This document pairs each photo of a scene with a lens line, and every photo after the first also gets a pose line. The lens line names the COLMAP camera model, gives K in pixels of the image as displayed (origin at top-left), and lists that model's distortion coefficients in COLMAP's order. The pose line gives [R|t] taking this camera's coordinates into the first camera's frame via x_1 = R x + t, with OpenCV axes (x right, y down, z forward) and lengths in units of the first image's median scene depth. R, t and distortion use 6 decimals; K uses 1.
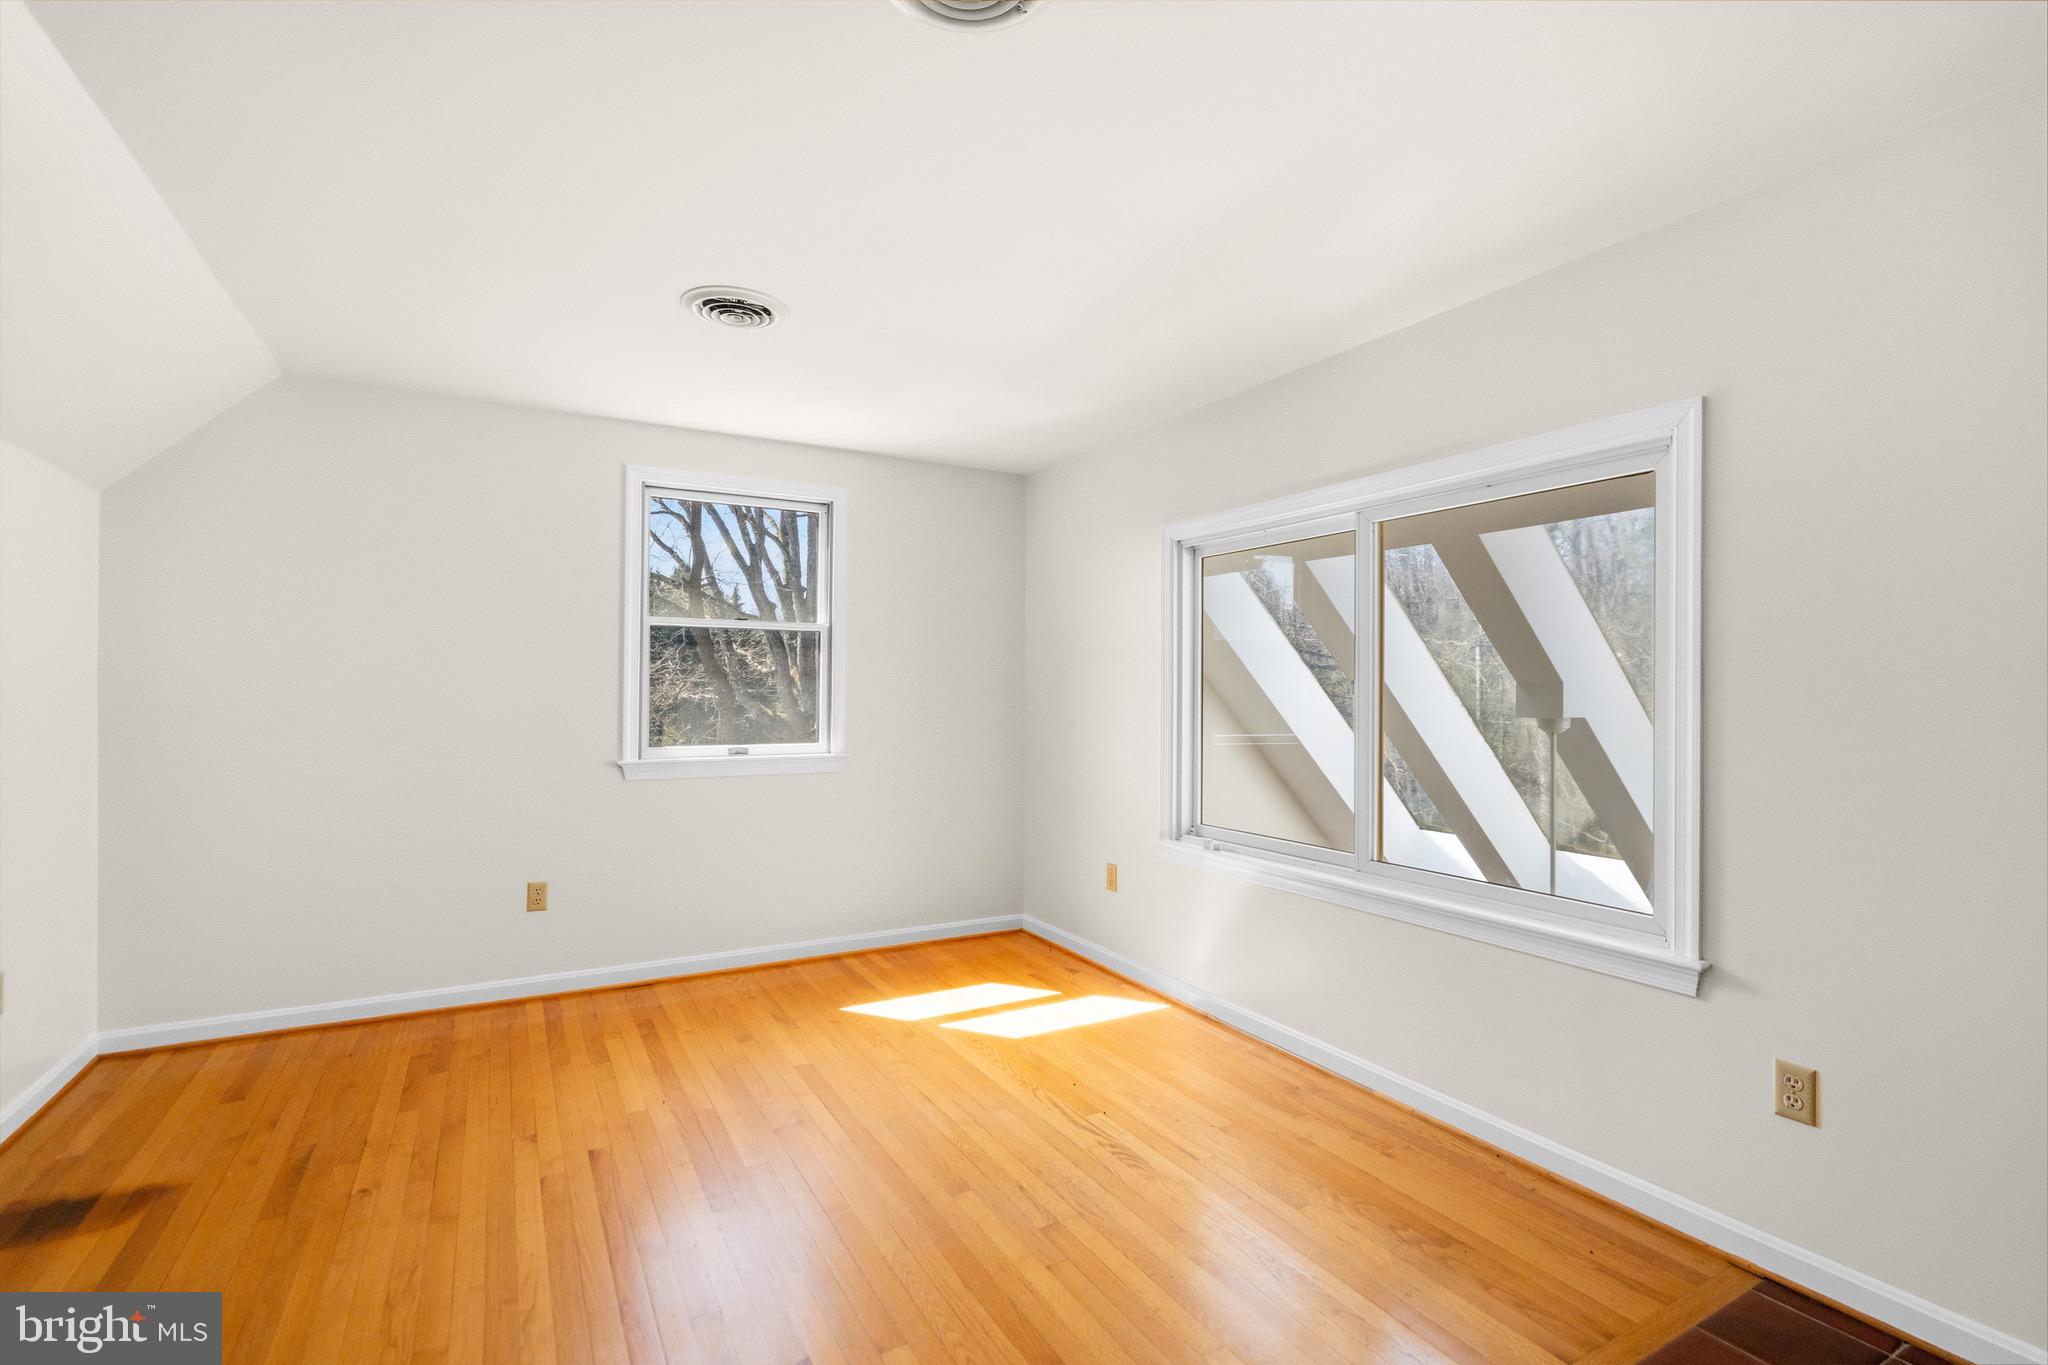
lens RADIAL K [[949.8, 0, 1012.0], [0, 949.8, 687.6], [0, 0, 1]] dist [-0.011514, -0.000265]
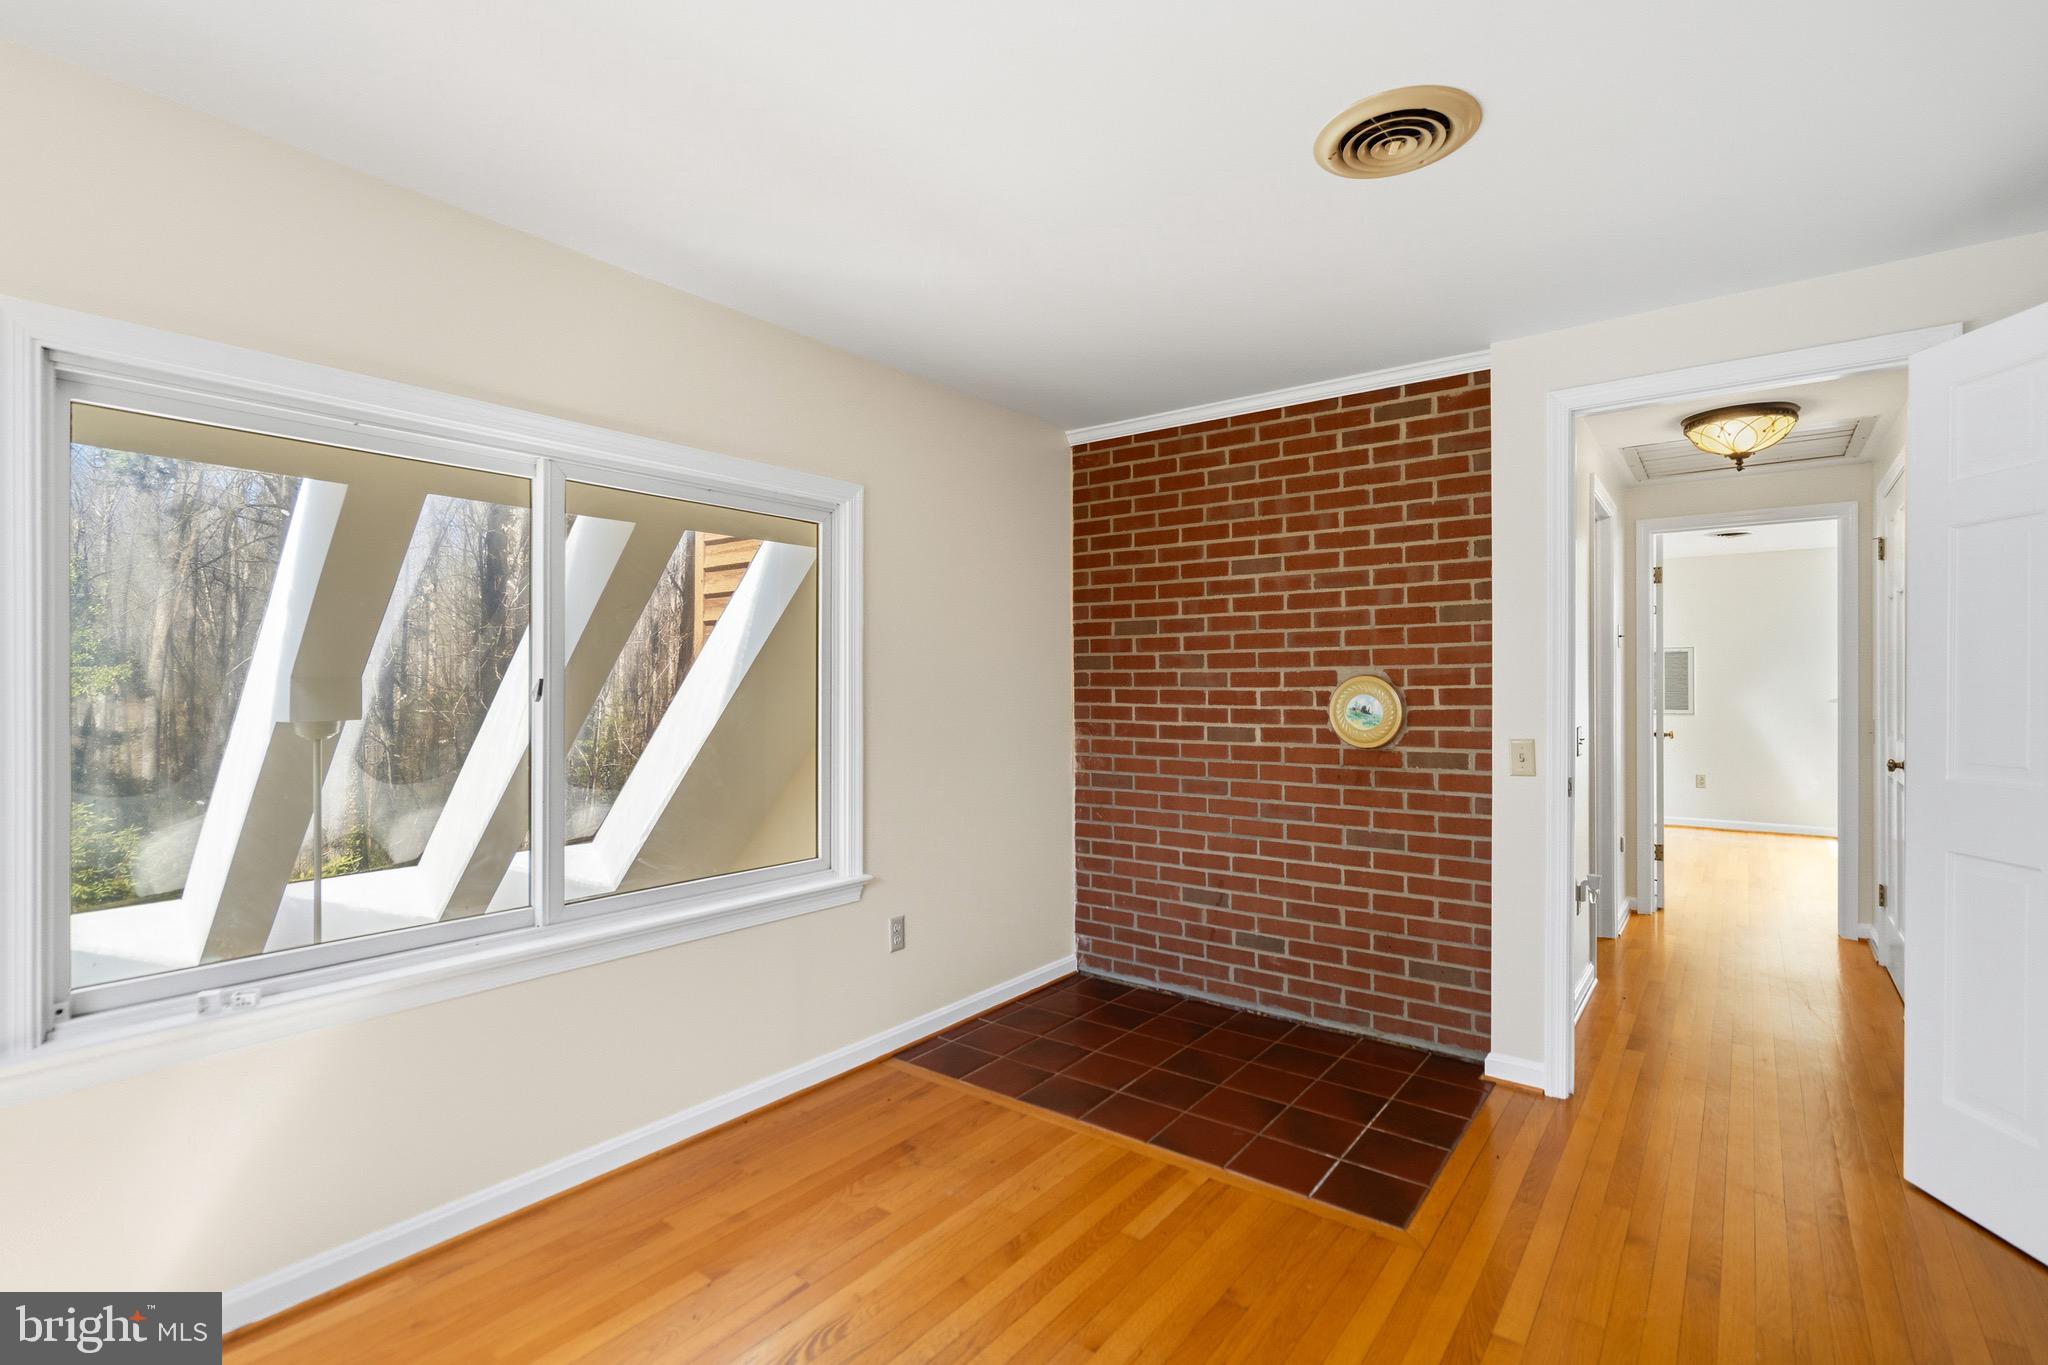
lens RADIAL K [[949.8, 0, 1016.9], [0, 949.8, 688.6], [0, 0, 1]] dist [-0.011514, -0.000265]
pose [[-0.421080, -0.006080, 0.907003, -0.596640], [-0.005369, 0.999977, 0.004211, -0.006557], [-0.907008, -0.003097, -0.421103, 1.179207]]
